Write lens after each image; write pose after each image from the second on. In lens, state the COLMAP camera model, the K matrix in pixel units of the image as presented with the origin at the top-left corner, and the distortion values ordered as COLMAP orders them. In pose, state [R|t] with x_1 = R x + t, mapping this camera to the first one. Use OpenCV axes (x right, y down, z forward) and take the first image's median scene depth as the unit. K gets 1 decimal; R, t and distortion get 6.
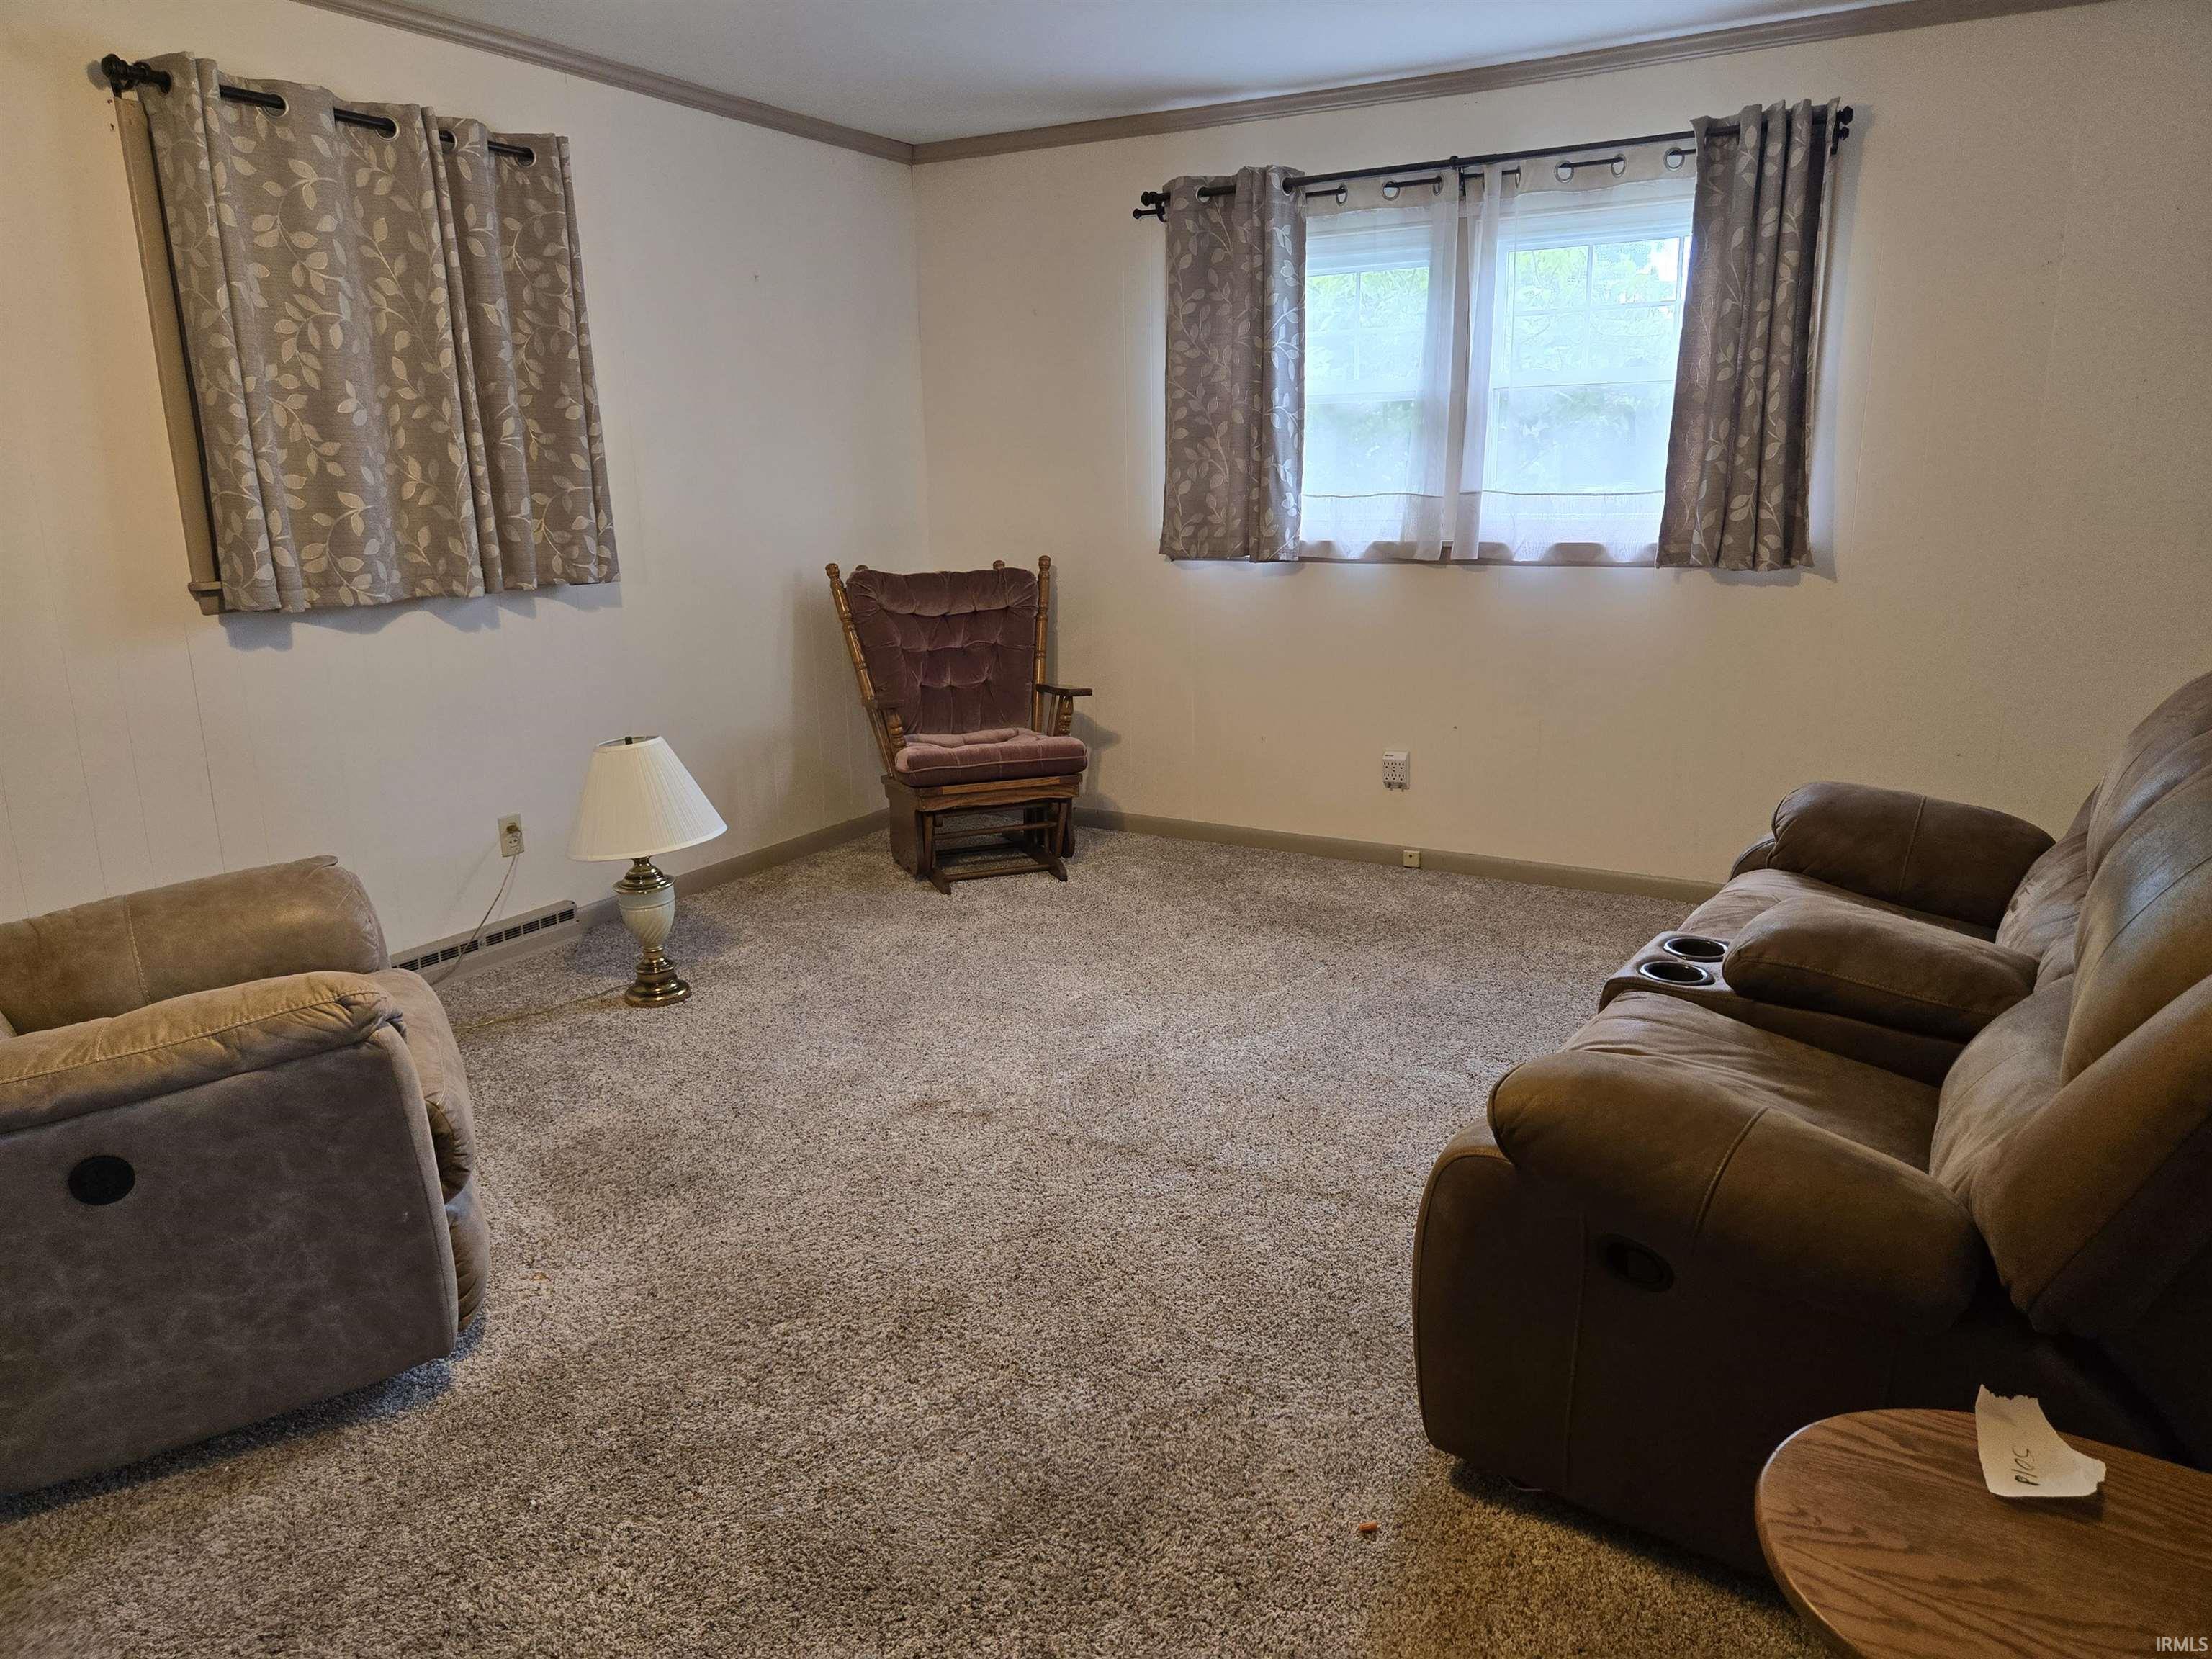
lens RADIAL K [[1450.2, 0, 1106.0], [0, 1450.2, 829.5], [0, 0, 1]] dist [0.034030, -0.000562]
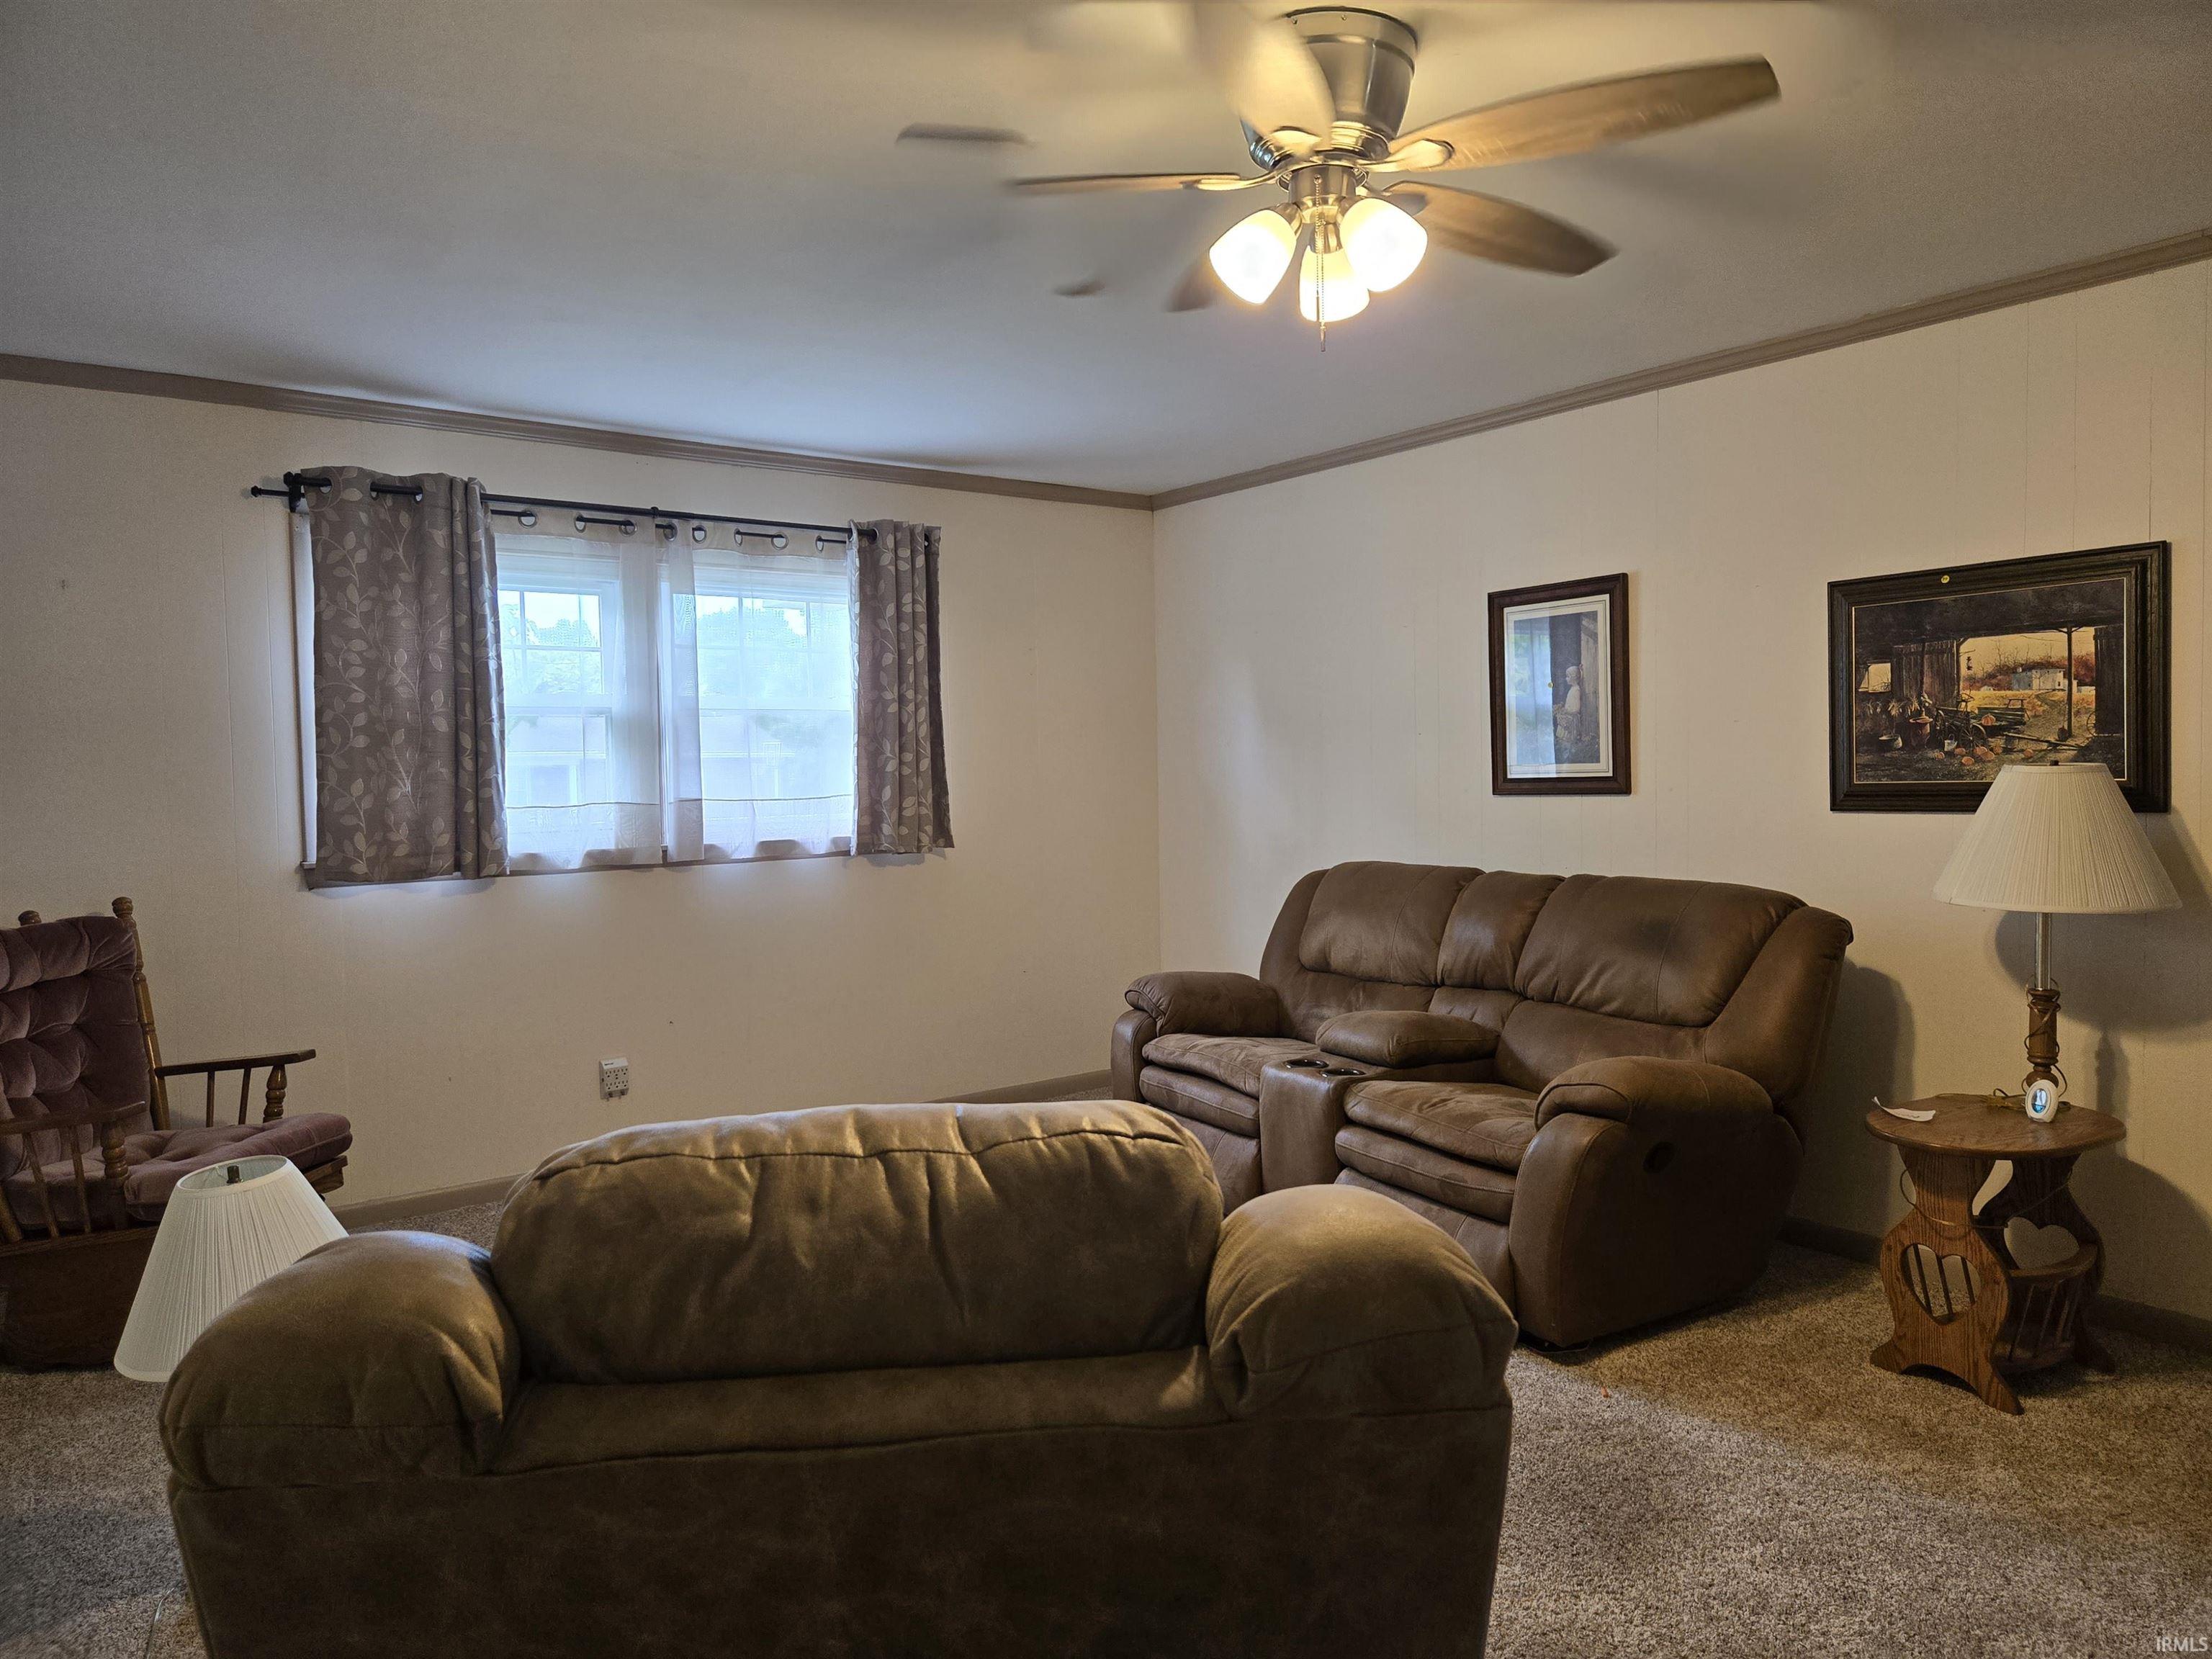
lens RADIAL K [[1484.7, 0, 1106.0], [0, 1484.7, 829.5], [0, 0, 1]] dist [-0.001981, -0.000838]
pose [[0.393794, -0.030133, 0.918705, -0.627936], [0.238085, 0.968698, -0.070280, -0.057995], [-0.887830, 0.246405, 0.388641, 0.297122]]
